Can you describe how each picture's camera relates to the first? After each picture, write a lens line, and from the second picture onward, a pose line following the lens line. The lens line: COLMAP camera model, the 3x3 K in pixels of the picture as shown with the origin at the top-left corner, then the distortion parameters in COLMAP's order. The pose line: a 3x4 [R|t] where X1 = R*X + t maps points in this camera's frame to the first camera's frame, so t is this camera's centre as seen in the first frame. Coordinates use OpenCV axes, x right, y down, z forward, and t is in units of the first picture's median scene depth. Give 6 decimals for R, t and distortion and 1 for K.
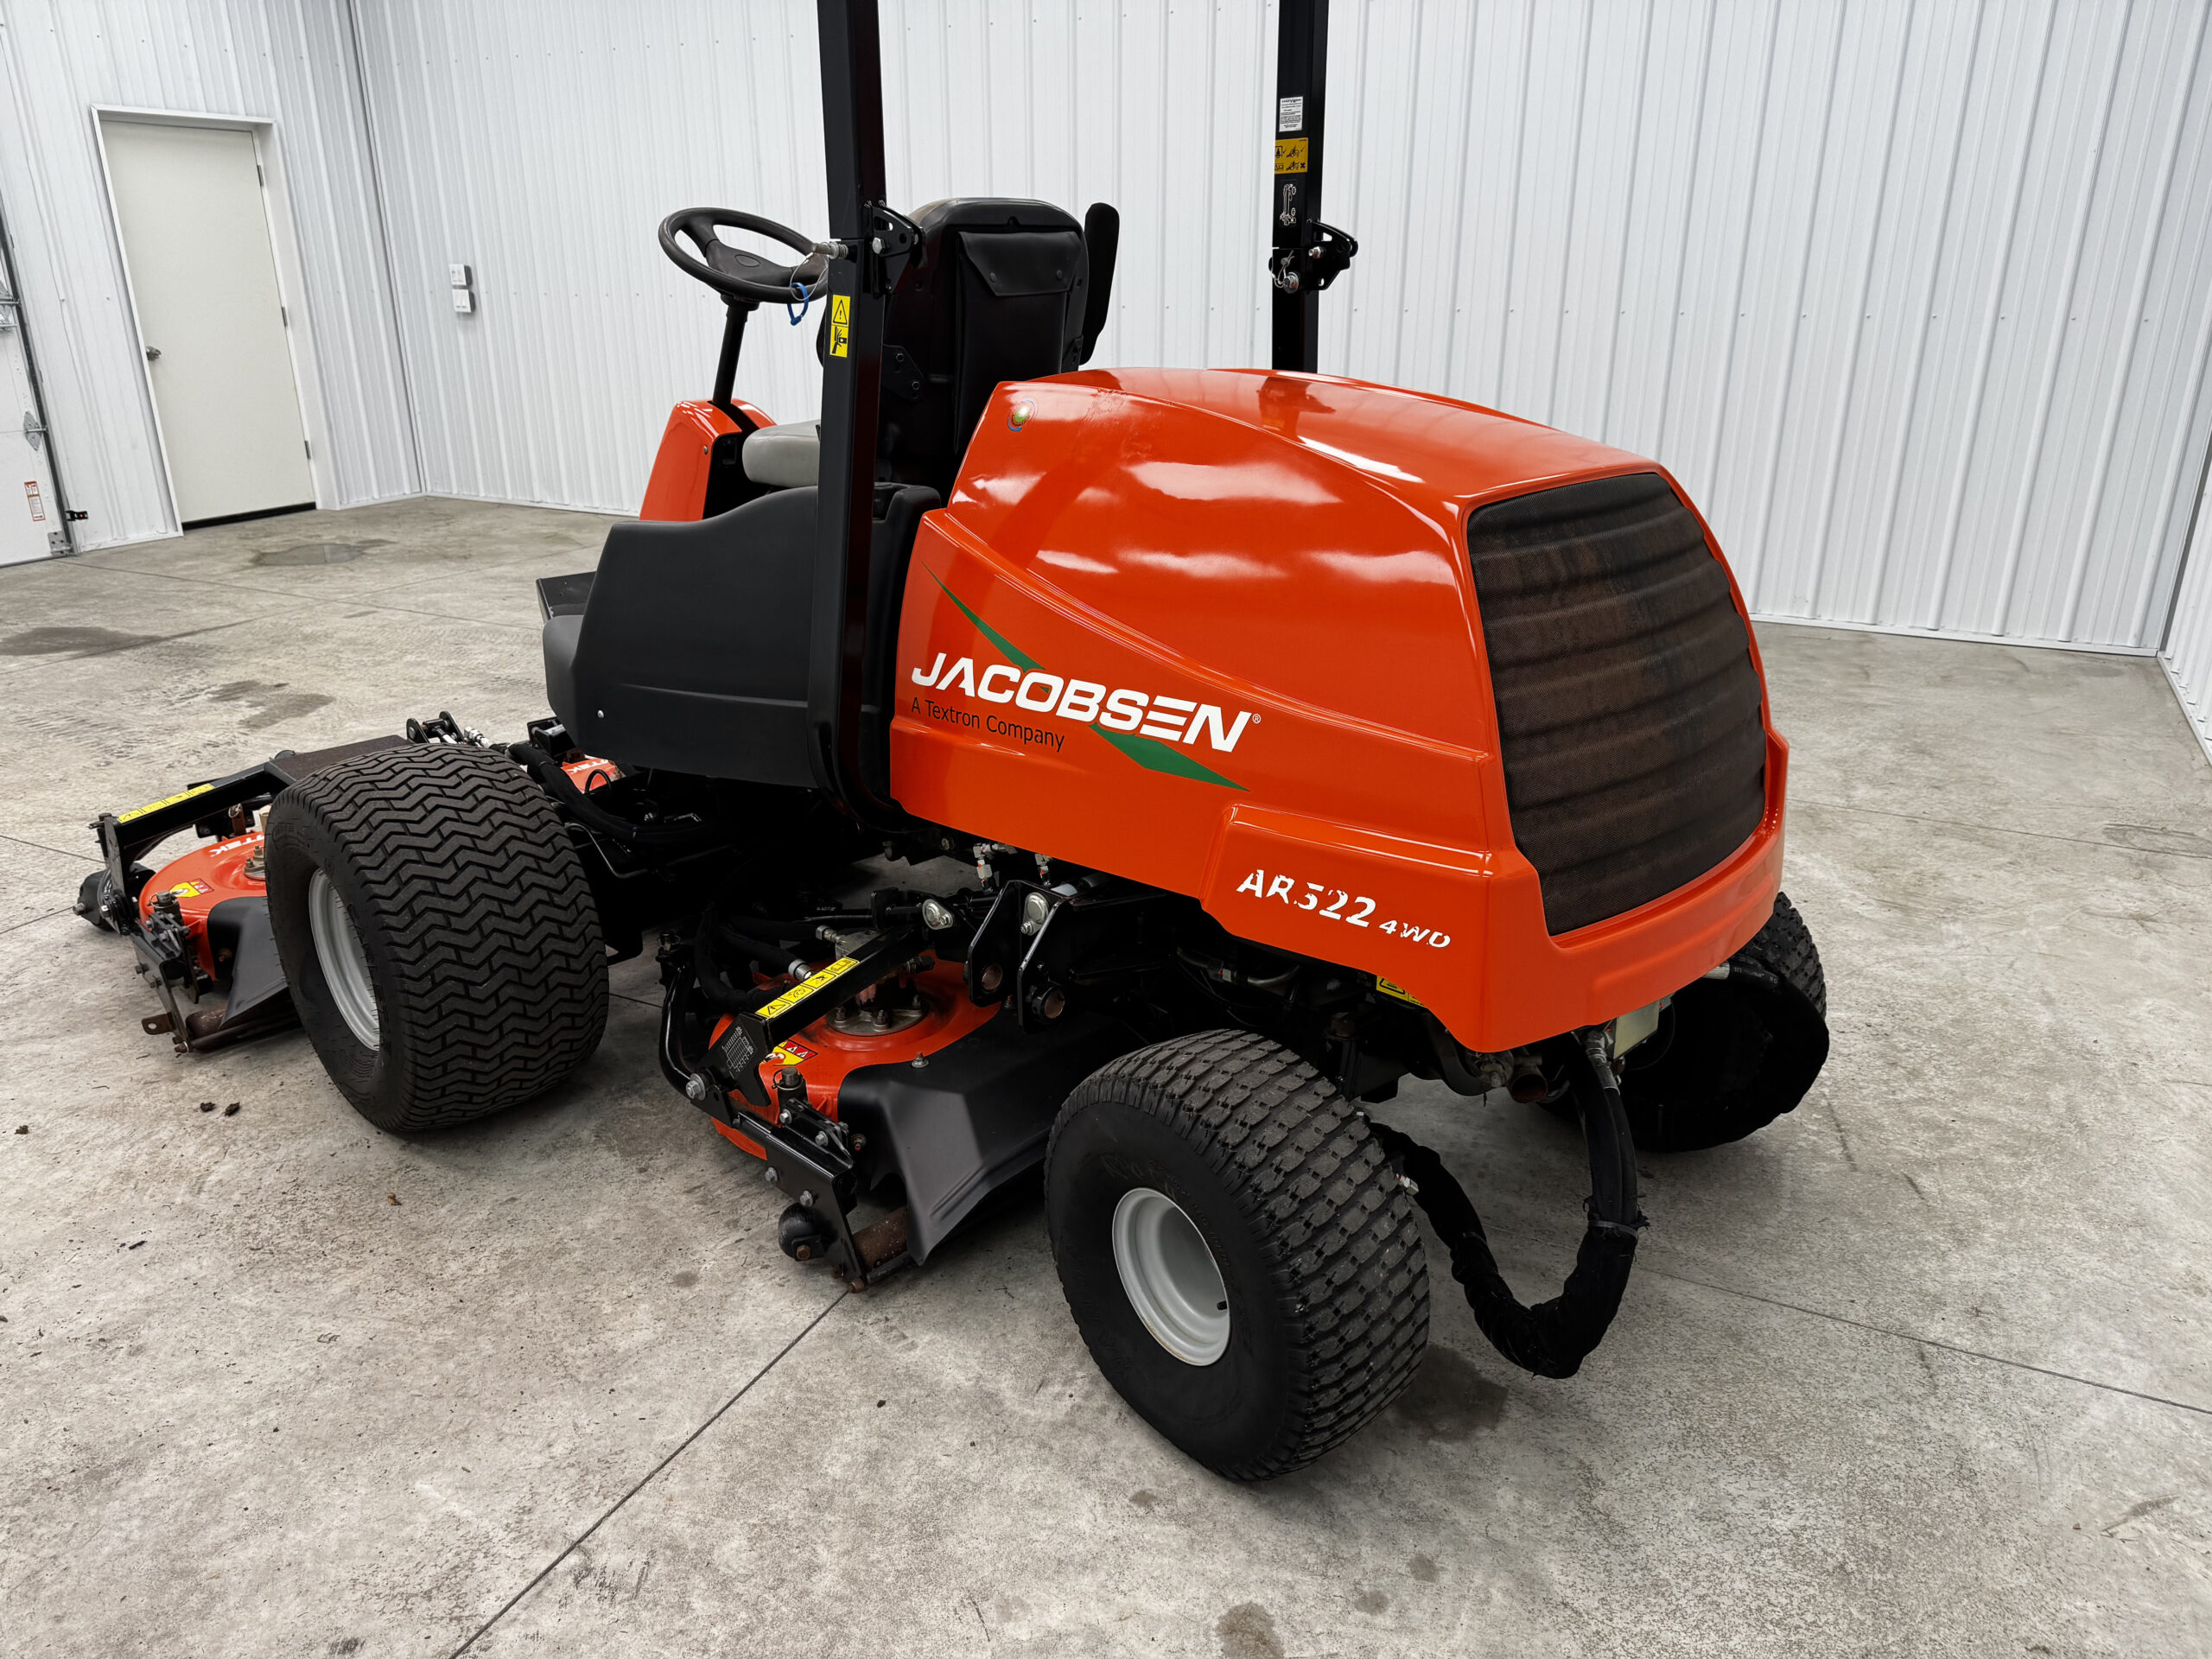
lens RADIAL K [[1585.6, 0, 1110.9], [0, 1585.6, 841.9], [0, 0, 1]] dist [0.002437, -0.003028]
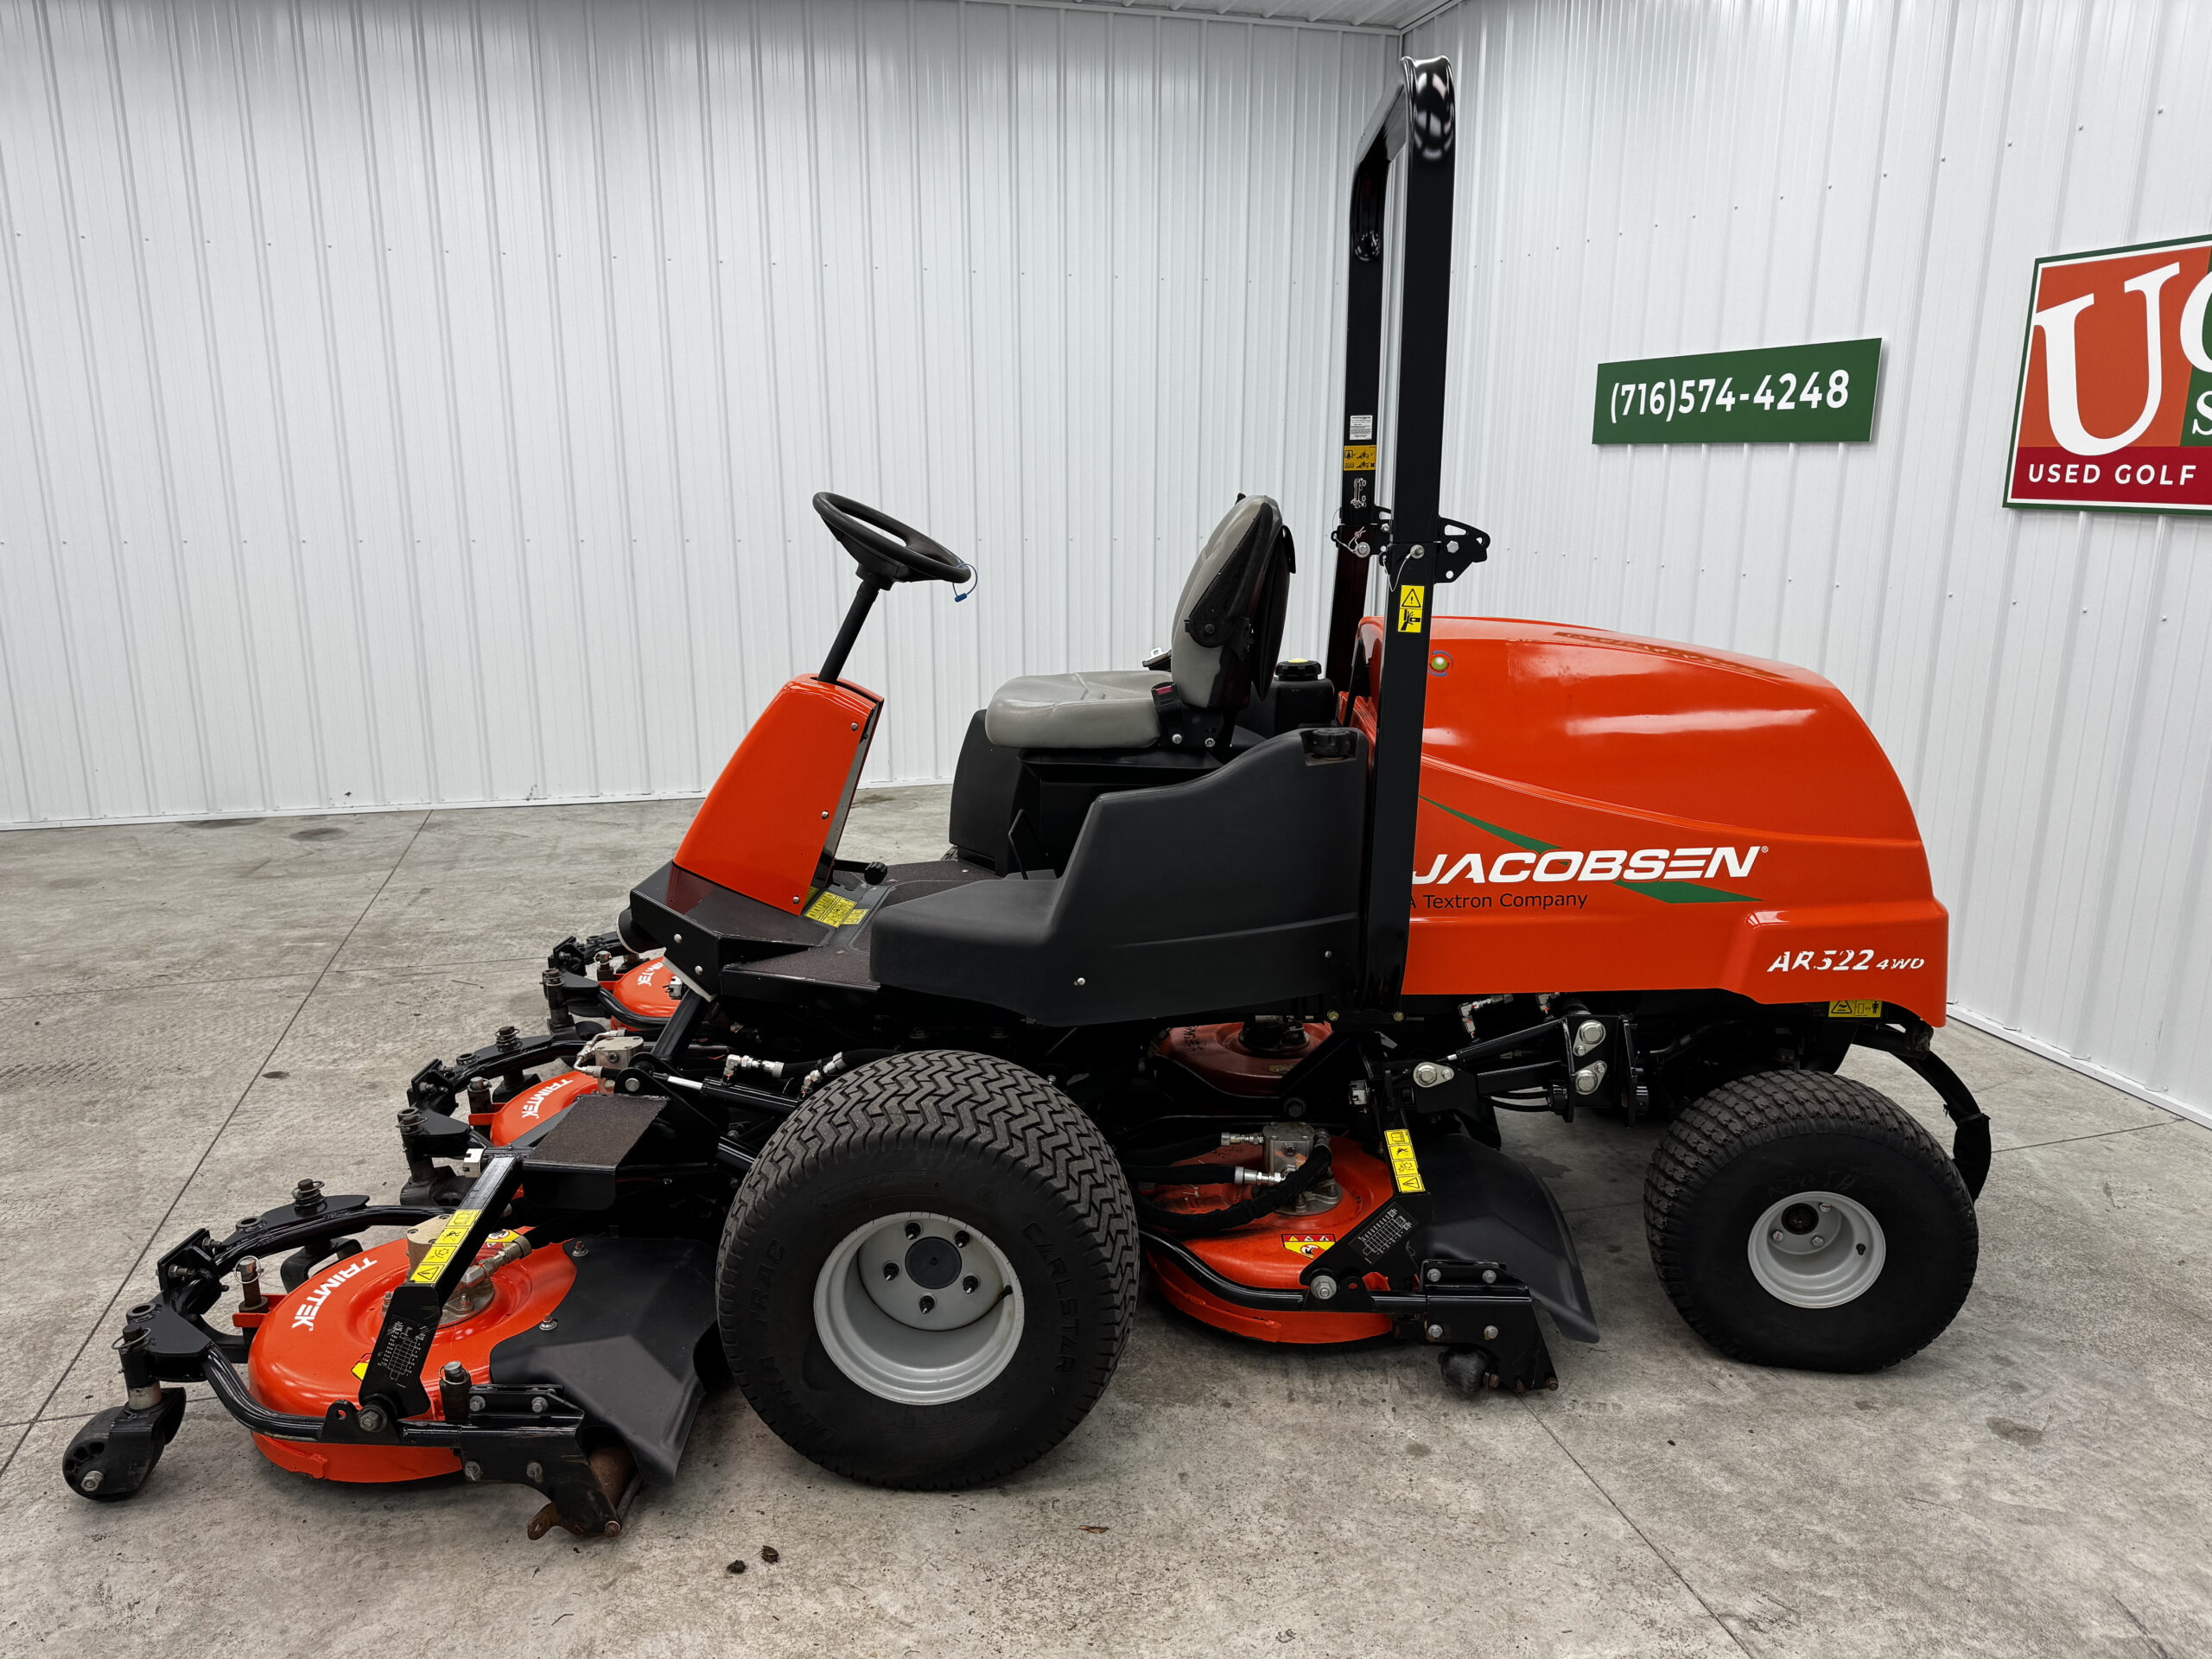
lens RADIAL K [[1585.6, 0, 1110.9], [0, 1585.6, 841.9], [0, 0, 1]] dist [0.002437, -0.003028]
pose [[0.730165, -0.141242, 0.668513, -1.202777], [0.230429, 0.971986, -0.046320, -0.142107], [-0.643243, 0.187866, 0.742256, 0.283084]]
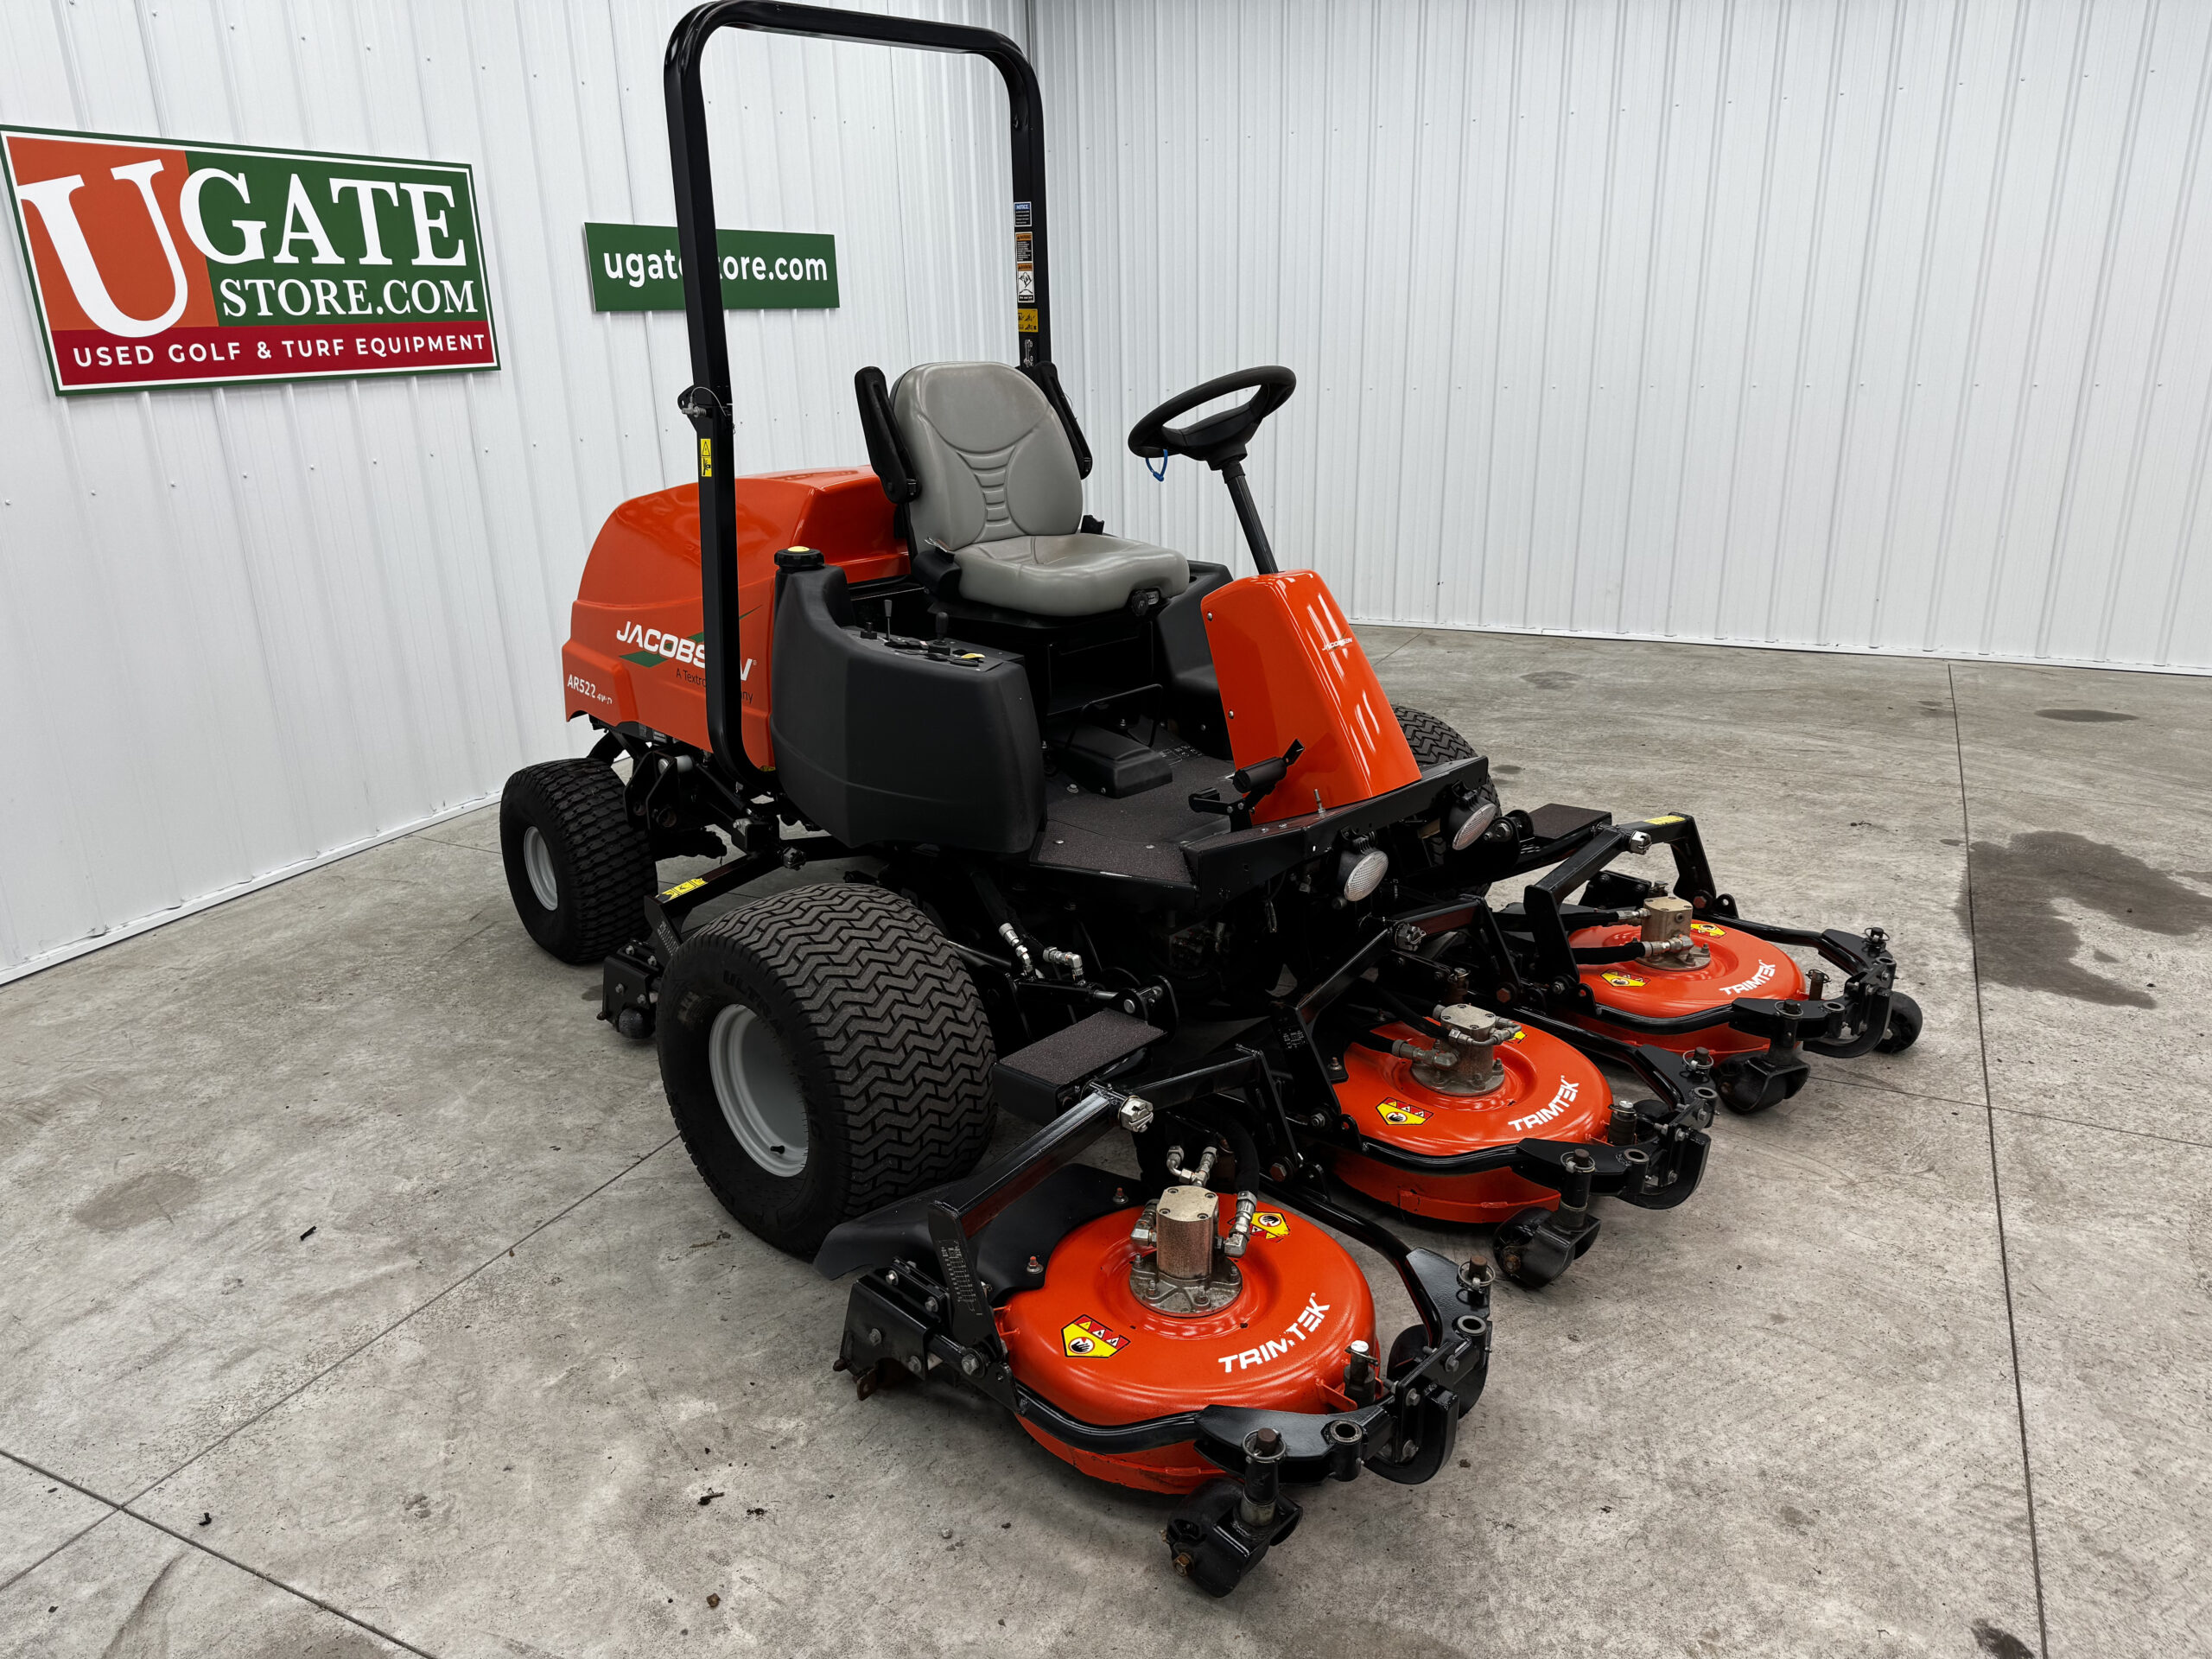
lens RADIAL K [[1585.6, 0, 1110.9], [0, 1585.6, 841.9], [0, 0, 1]] dist [0.002437, -0.003028]
pose [[-0.999189, 0.040186, 0.002351, -0.158583], [0.032253, 0.764237, 0.644129, -1.224353], [0.024088, 0.643682, -0.764914, 2.949353]]
